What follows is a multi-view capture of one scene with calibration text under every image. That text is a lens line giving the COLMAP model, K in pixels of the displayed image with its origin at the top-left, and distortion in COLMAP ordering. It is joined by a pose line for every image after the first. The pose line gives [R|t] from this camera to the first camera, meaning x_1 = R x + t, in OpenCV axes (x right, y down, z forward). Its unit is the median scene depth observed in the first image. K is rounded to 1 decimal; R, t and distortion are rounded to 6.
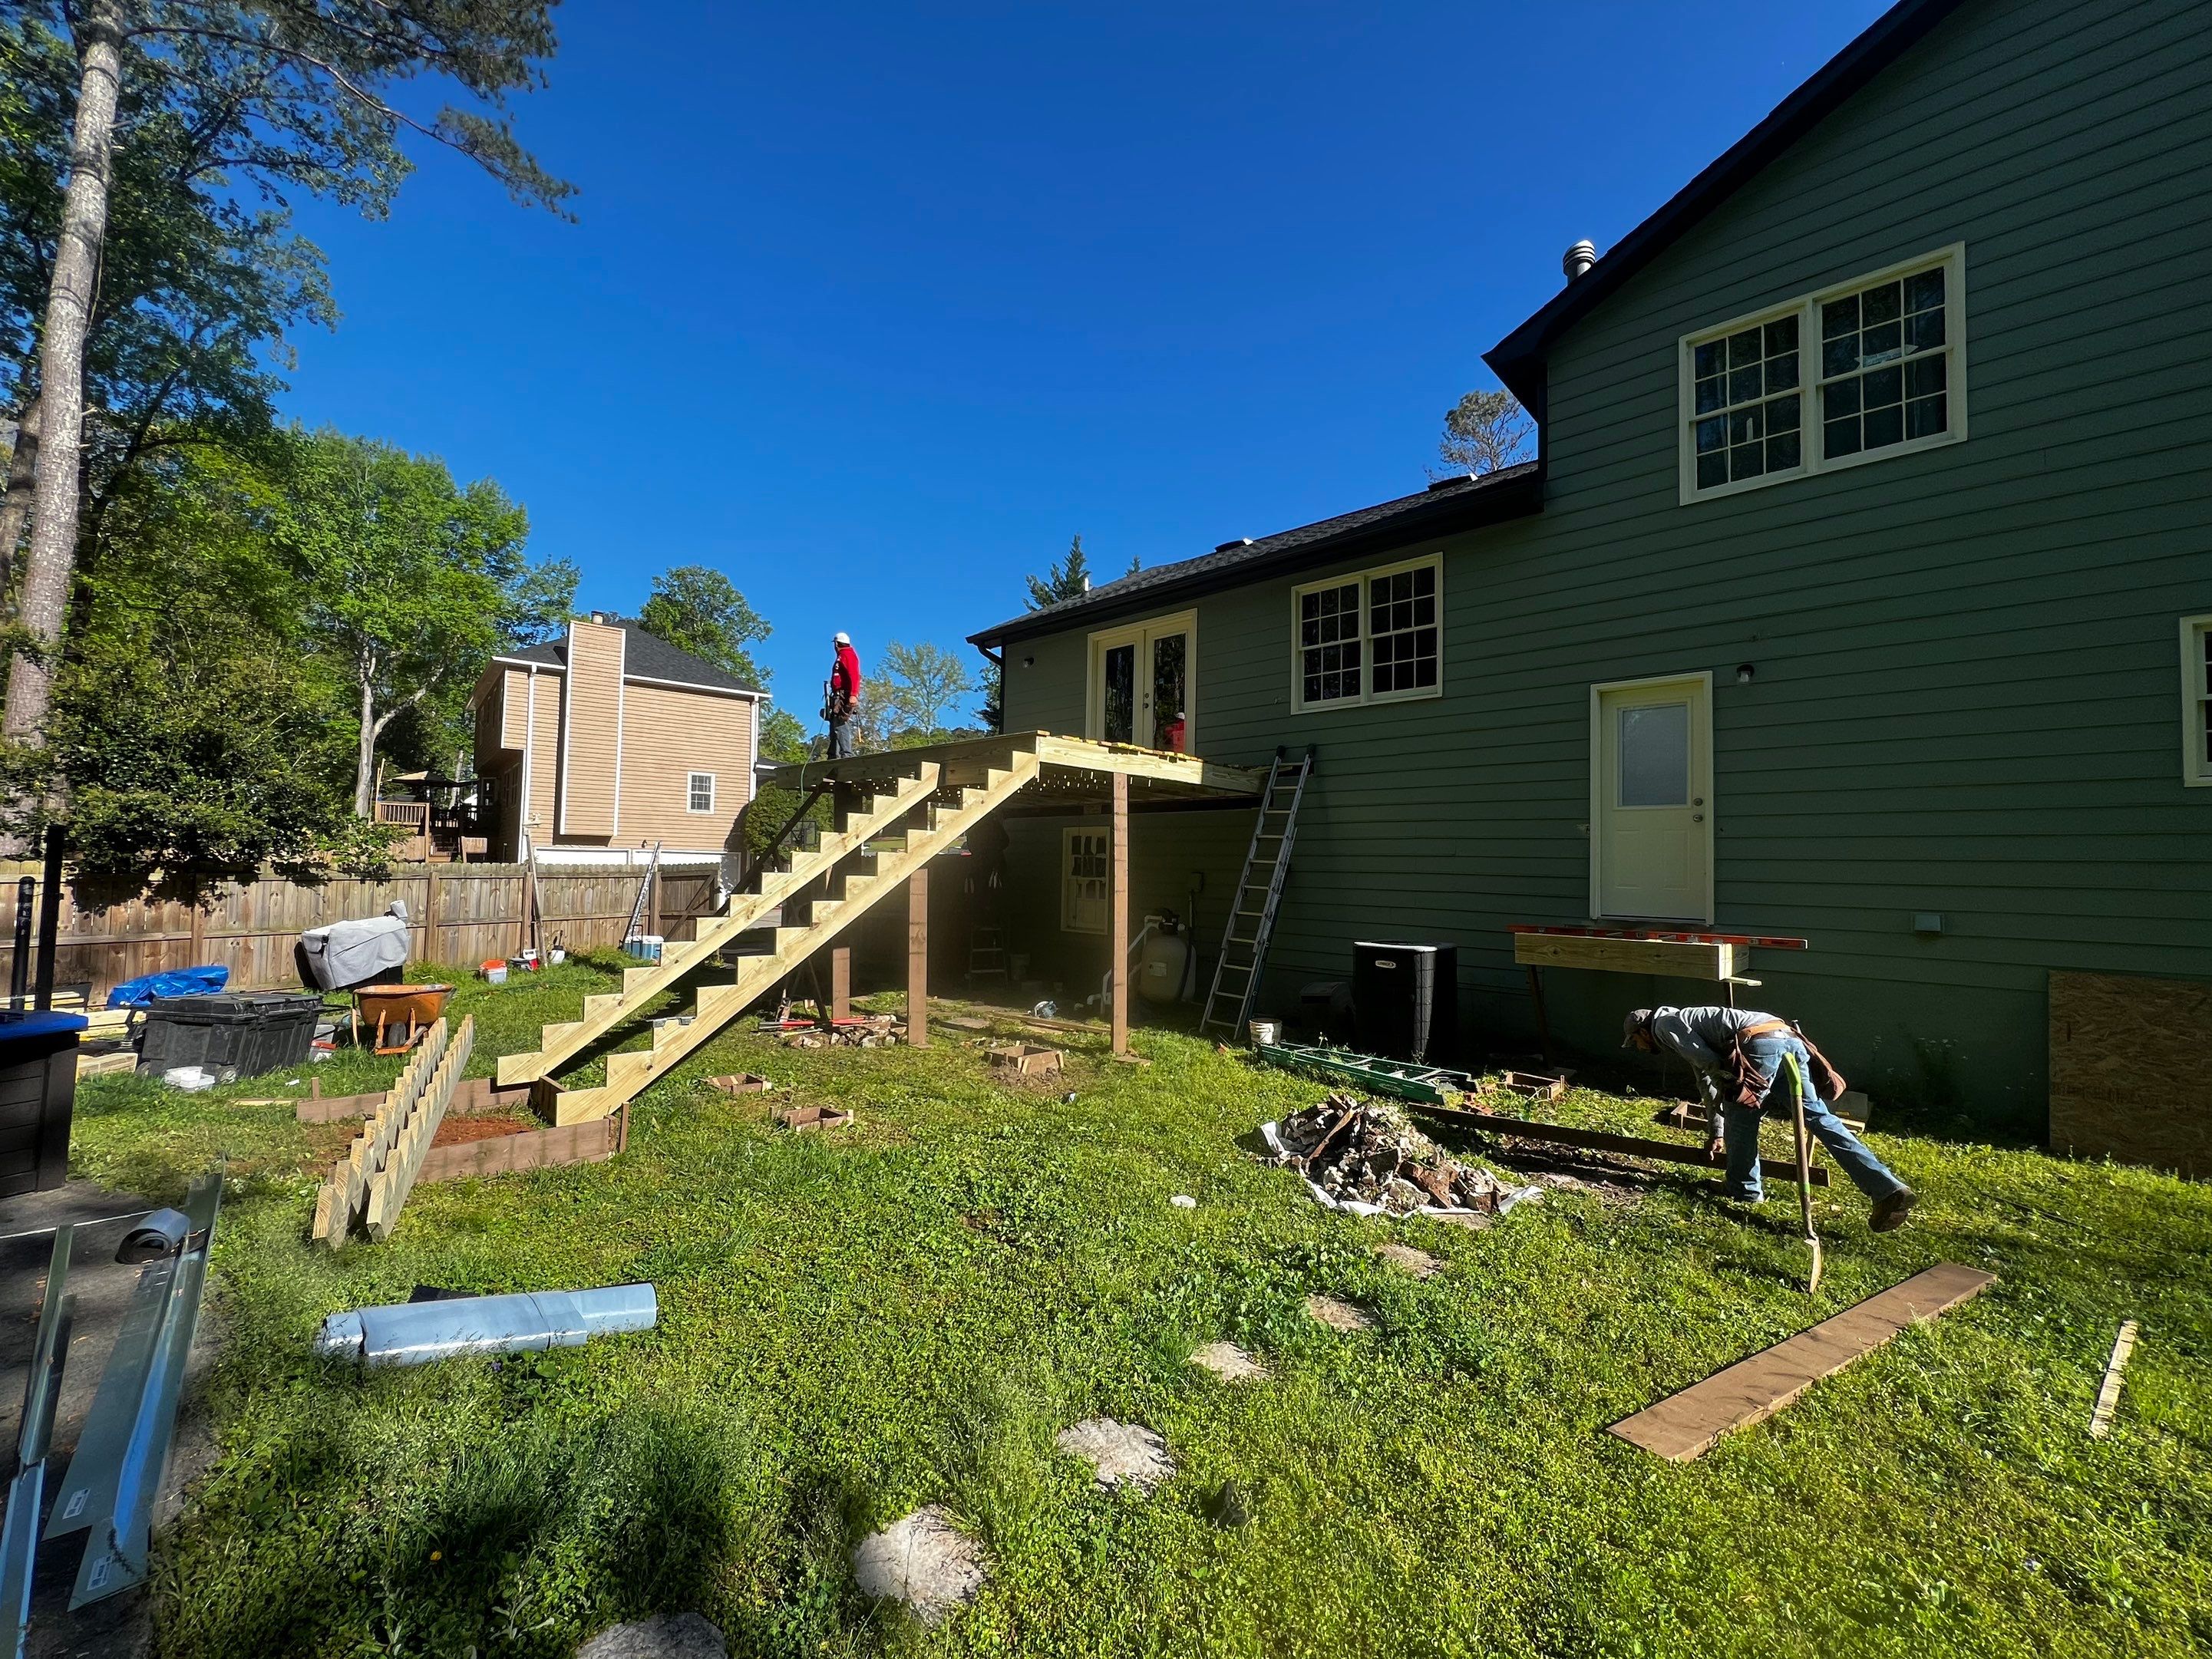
lens RADIAL K [[880.2, 0, 1103.0], [0, 880.2, 832.8], [0, 0, 1]] dist [0.000921, -0.000350]
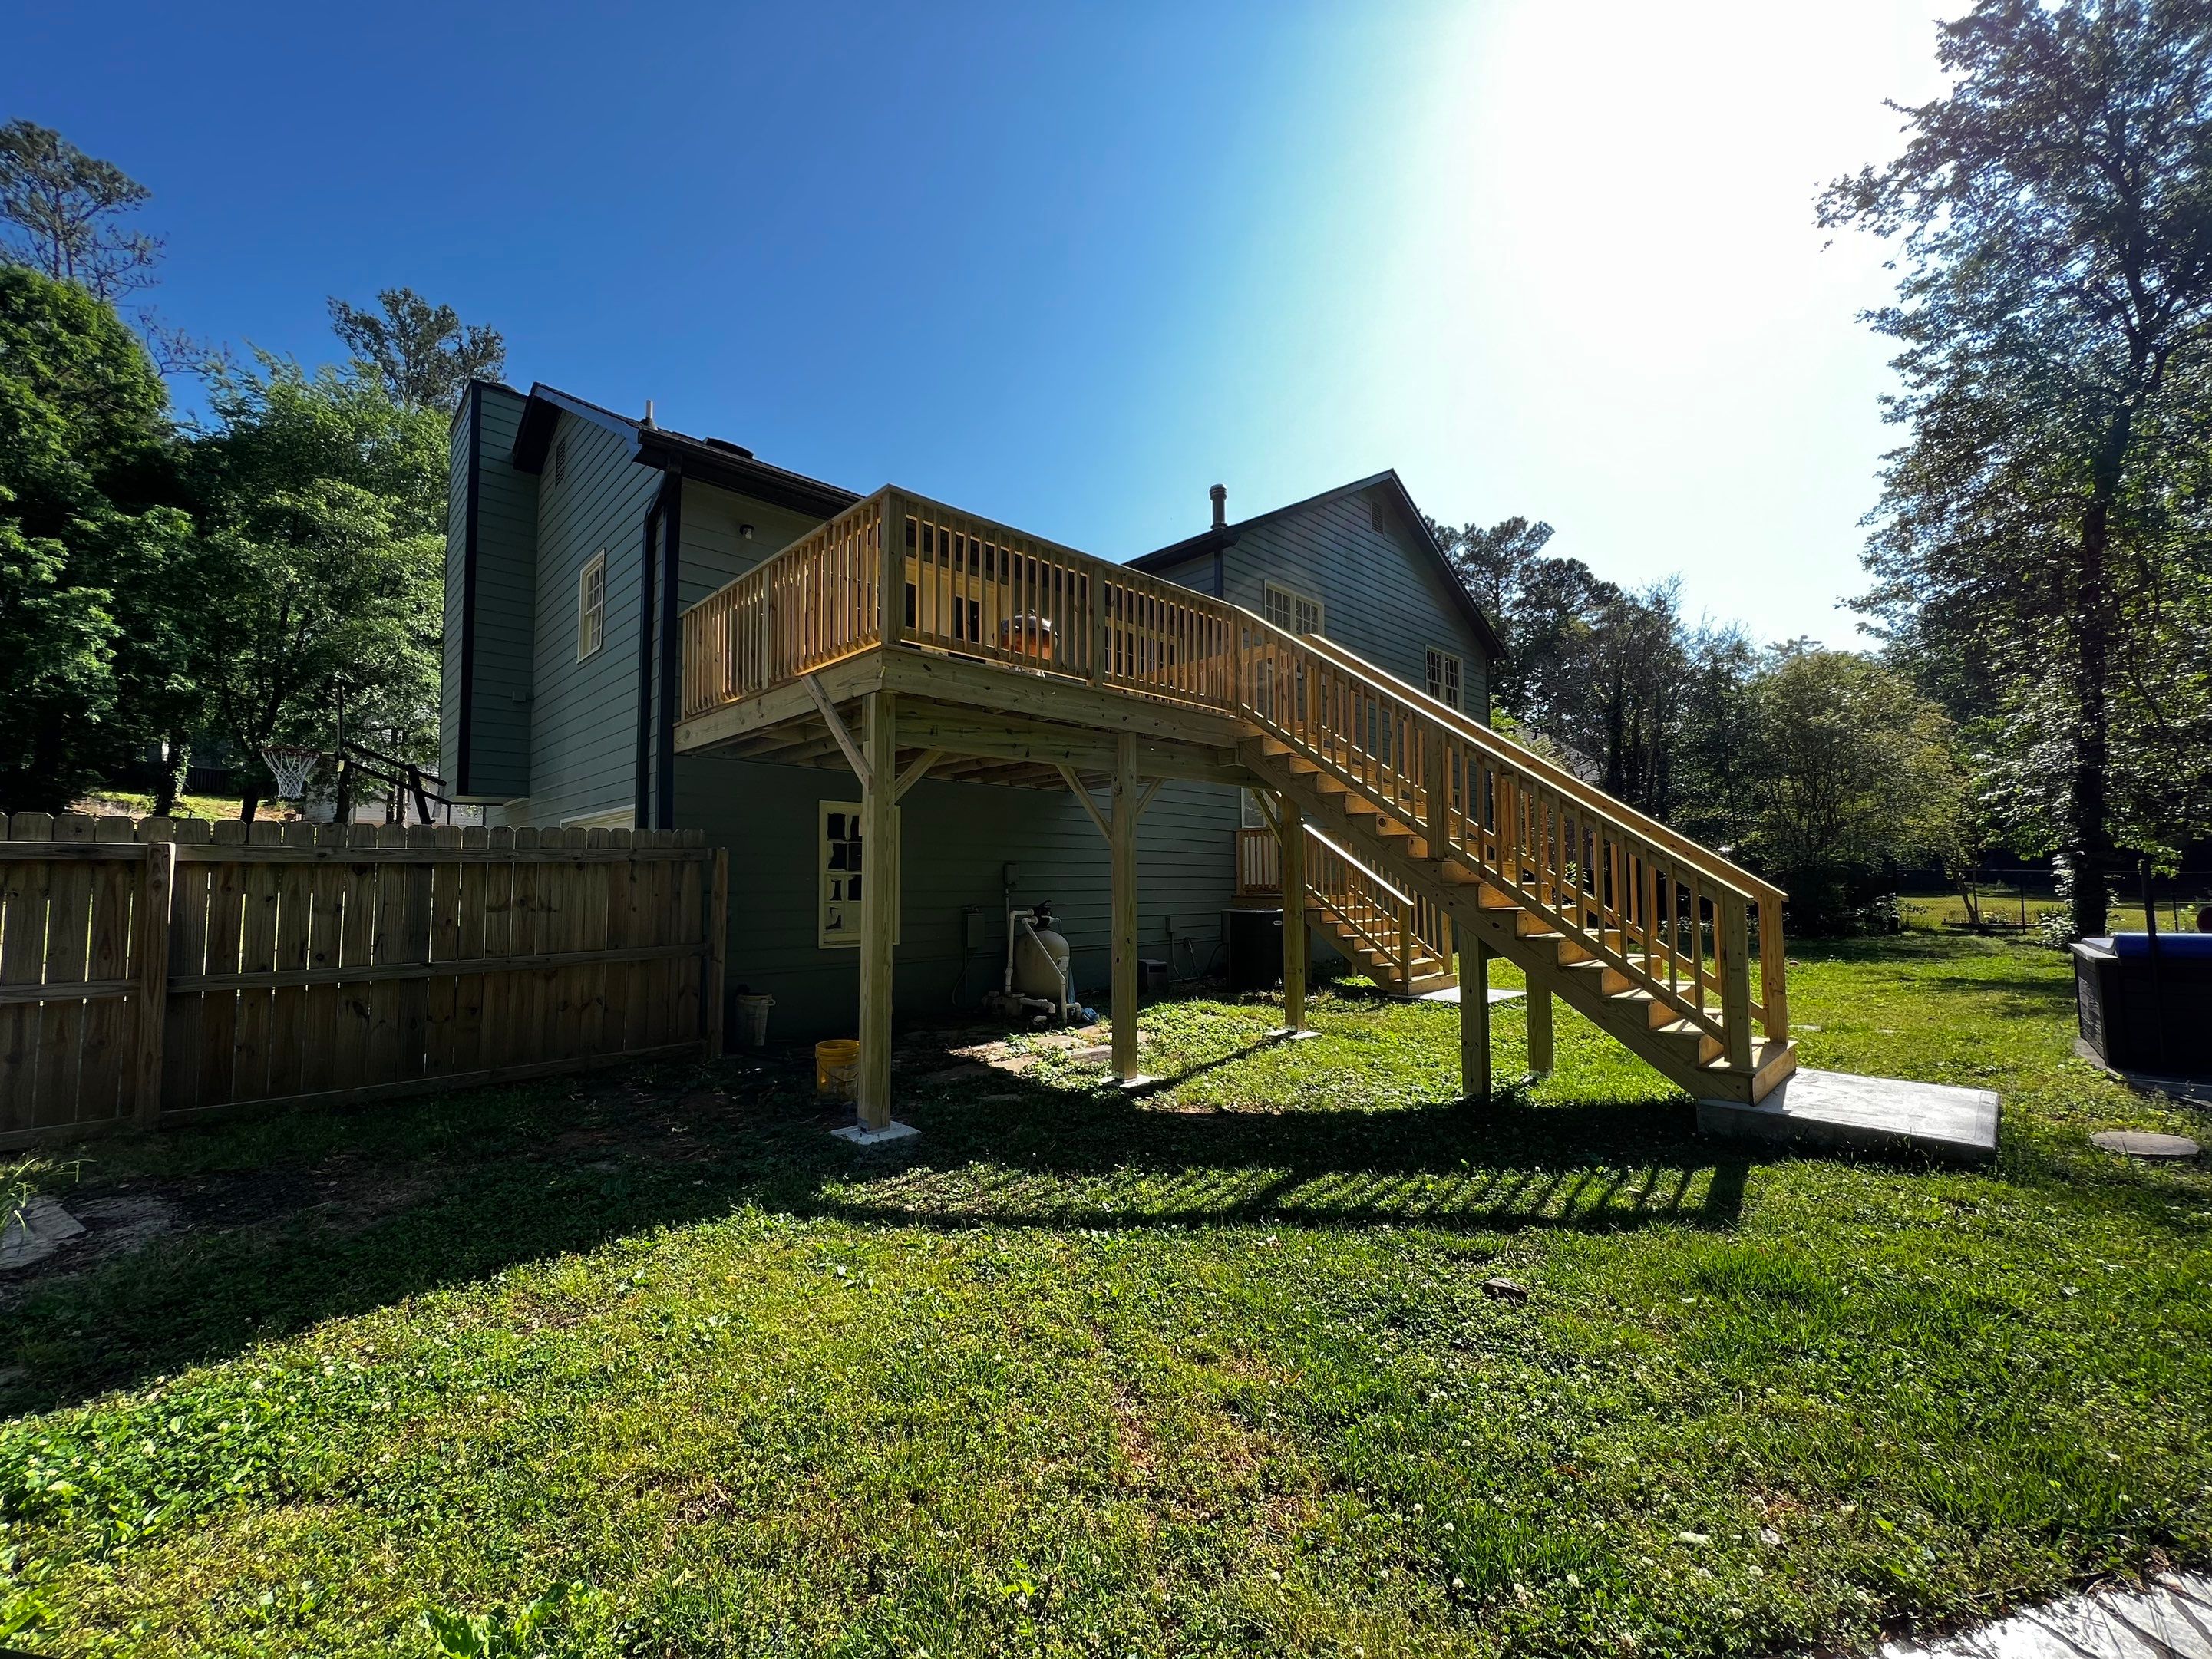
lens RADIAL K [[880.2, 0, 1105.7], [0, 880.2, 831.5], [0, 0, 1]] dist [0.000921, -0.000350]
pose [[0.040775, 0.037463, 0.998466, -1.039408], [-0.039991, 0.998557, -0.035833, 0.049258], [-0.998368, -0.038468, 0.042214, 1.056988]]
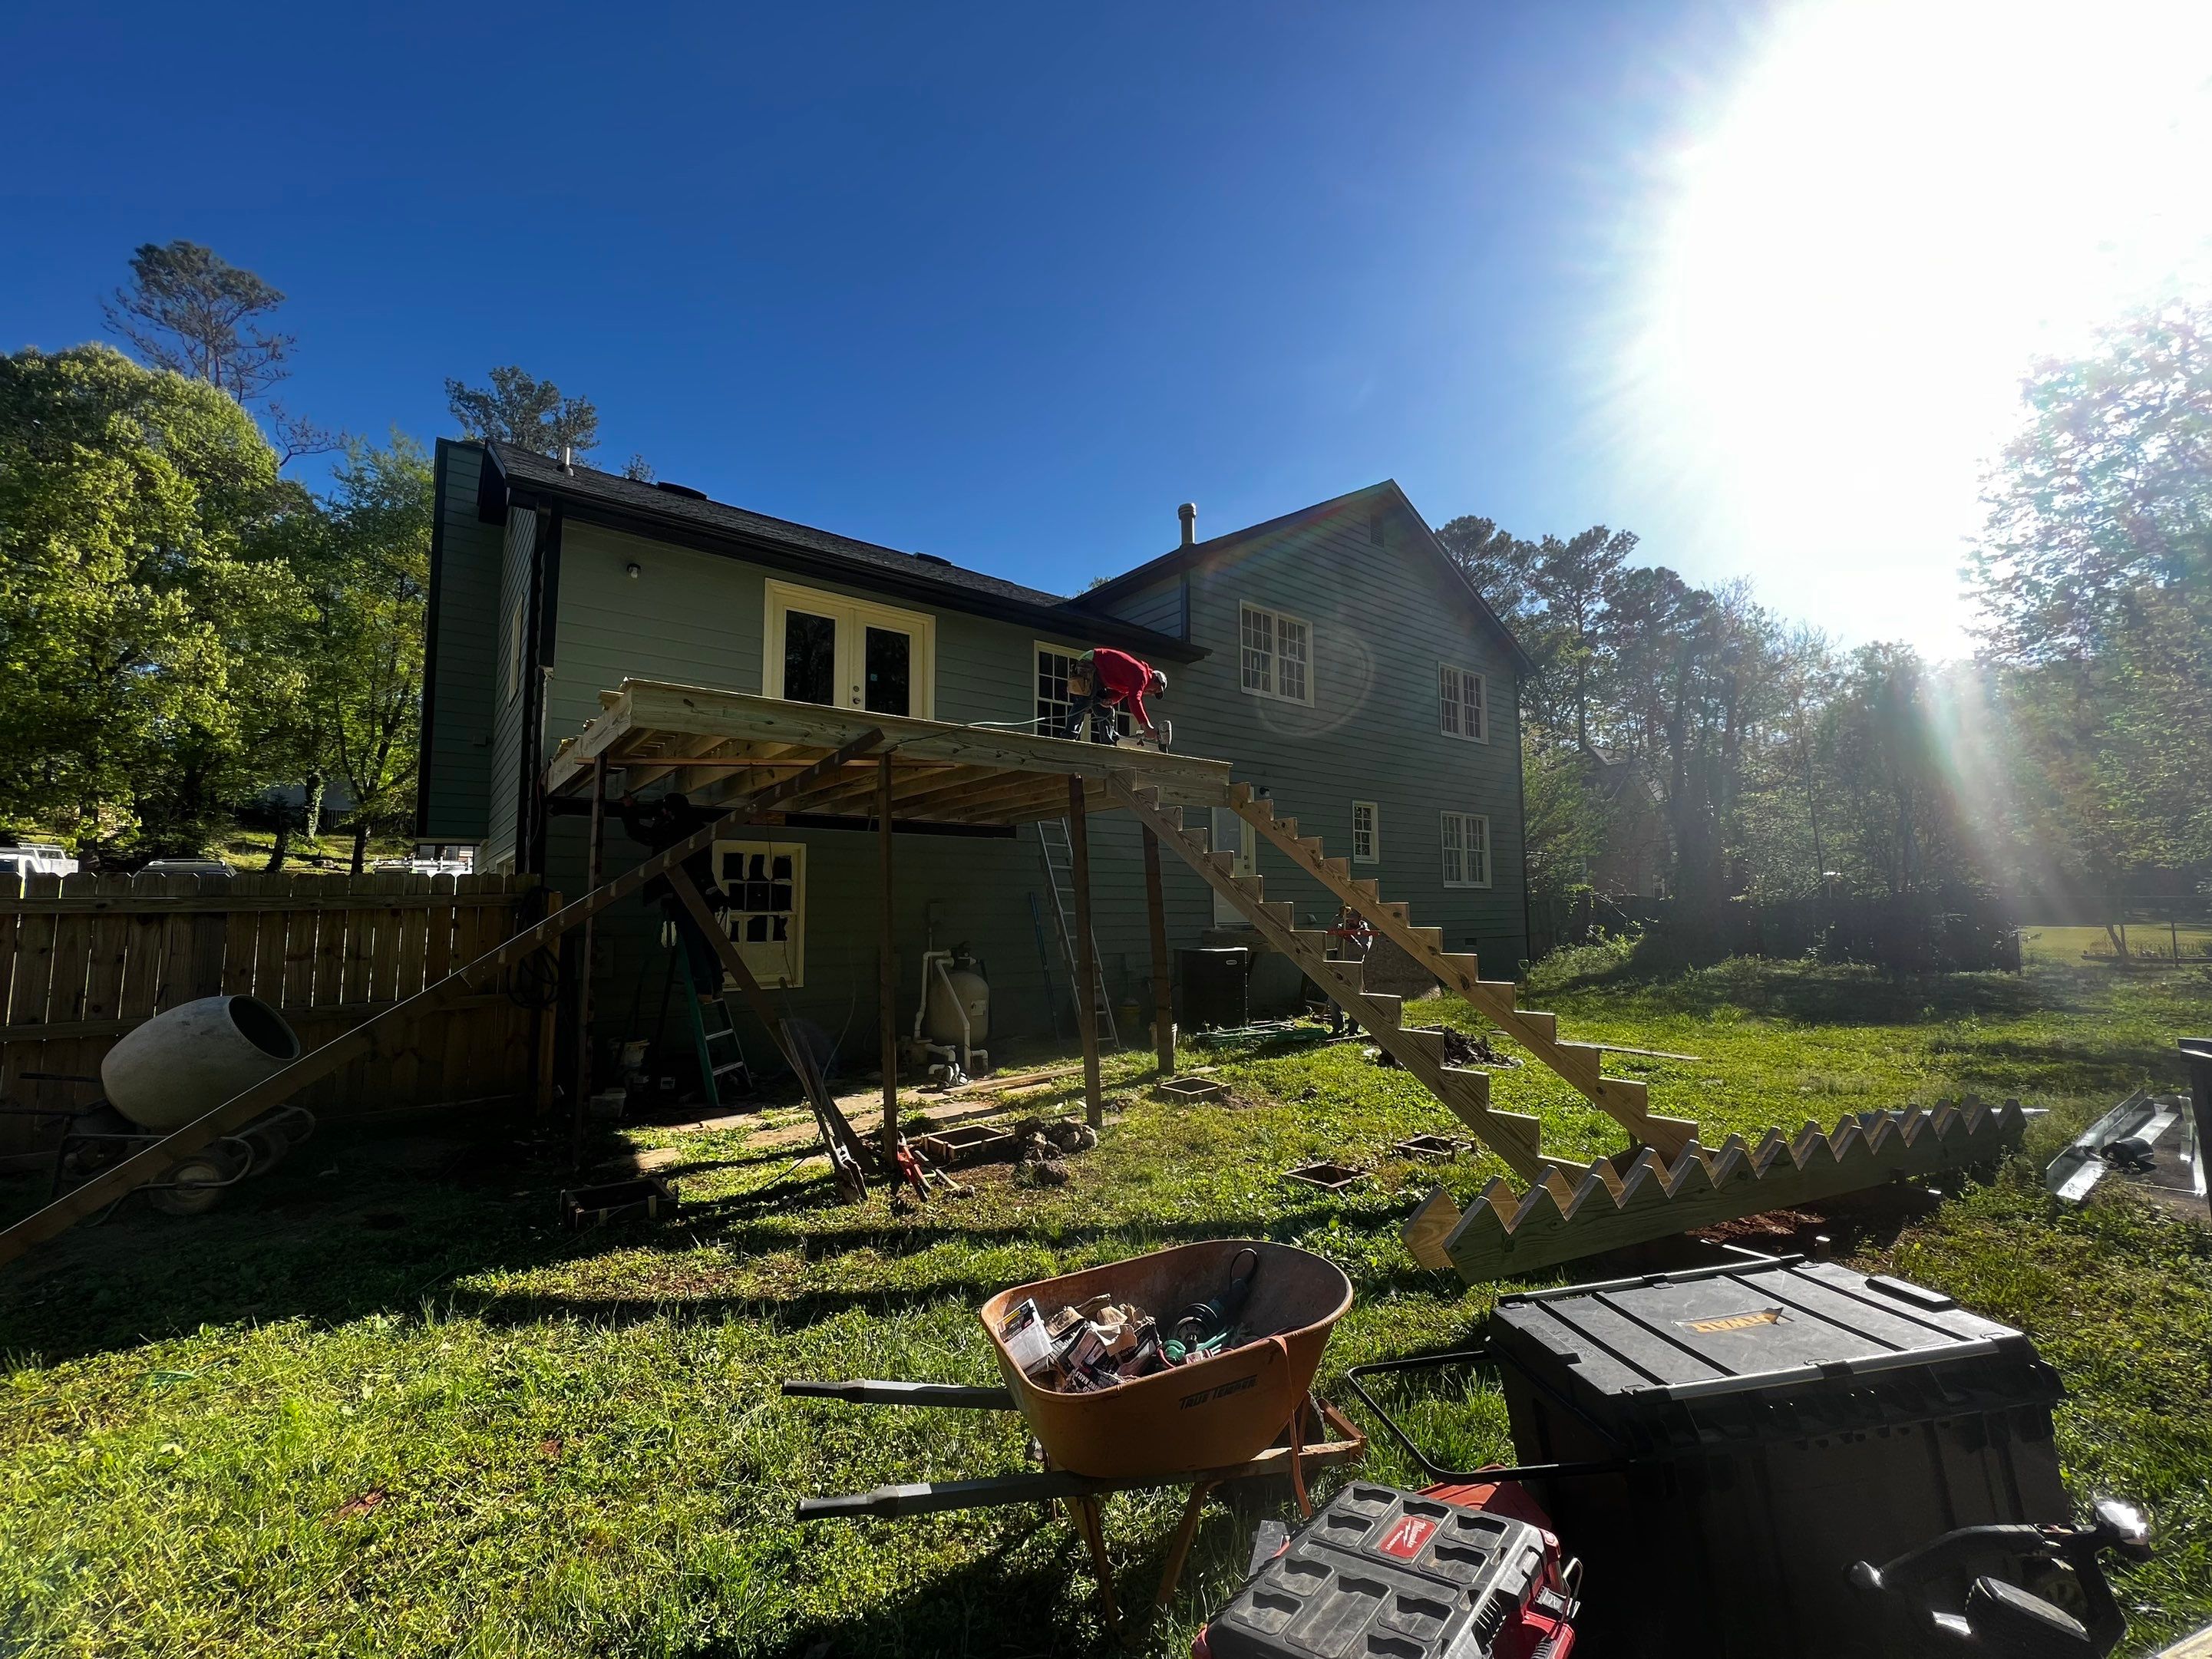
lens RADIAL K [[880.2, 0, 1106.9], [0, 880.2, 831.9], [0, 0, 1]] dist [0.000921, -0.000350]
pose [[0.138729, 0.068147, 0.987983, -0.961310], [-0.032632, 0.997402, -0.064215, 0.031259], [-0.989793, -0.023331, 0.140592, 0.856832]]
